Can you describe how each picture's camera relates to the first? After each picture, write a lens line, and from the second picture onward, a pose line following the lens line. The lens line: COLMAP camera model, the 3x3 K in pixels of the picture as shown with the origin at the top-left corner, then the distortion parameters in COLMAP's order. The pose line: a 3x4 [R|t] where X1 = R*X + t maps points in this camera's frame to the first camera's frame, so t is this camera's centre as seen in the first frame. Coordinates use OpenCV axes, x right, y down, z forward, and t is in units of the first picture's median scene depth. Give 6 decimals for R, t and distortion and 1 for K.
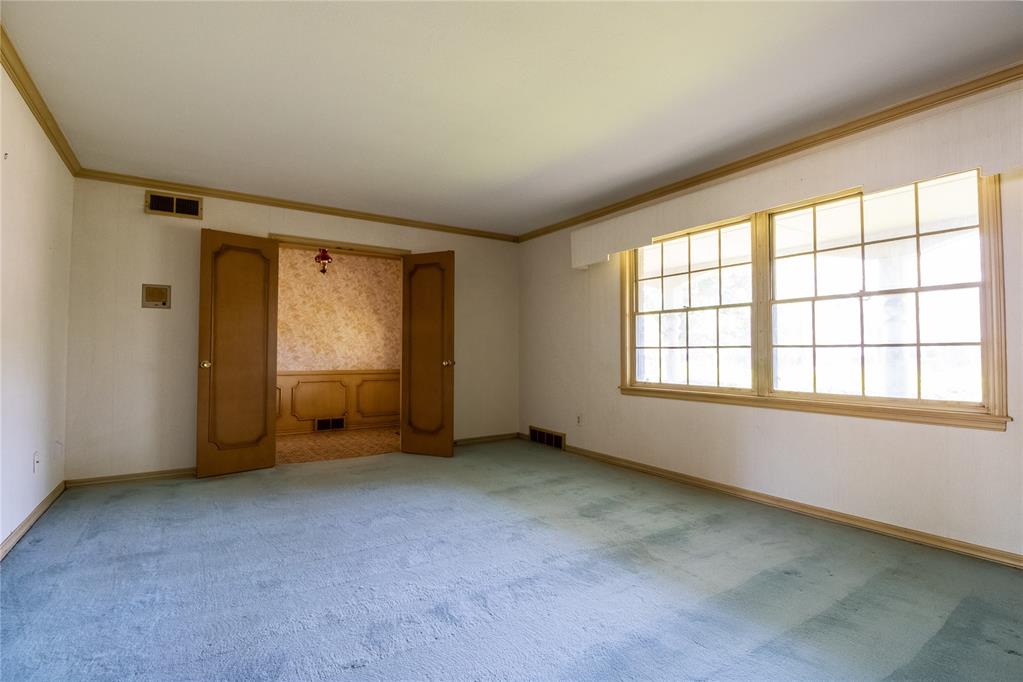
lens RADIAL K [[503.4, 0, 519.8], [0, 503.4, 336.5], [0, 0, 1]] dist [-0.000091, -0.011128]
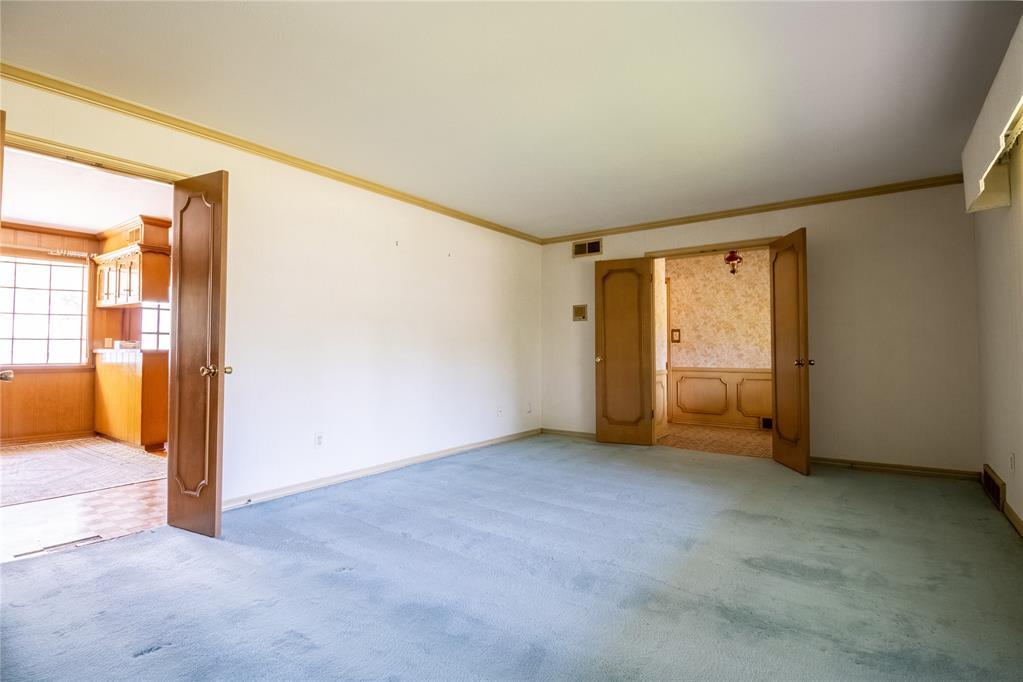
lens RADIAL K [[503.4, 0, 519.8], [0, 503.4, 336.5], [0, 0, 1]] dist [-0.000091, -0.011128]
pose [[0.337300, -0.028287, -0.940972, 0.574210], [0.033229, 0.999283, -0.018128, 0.009354], [0.940810, -0.025153, 0.337998, 0.320762]]
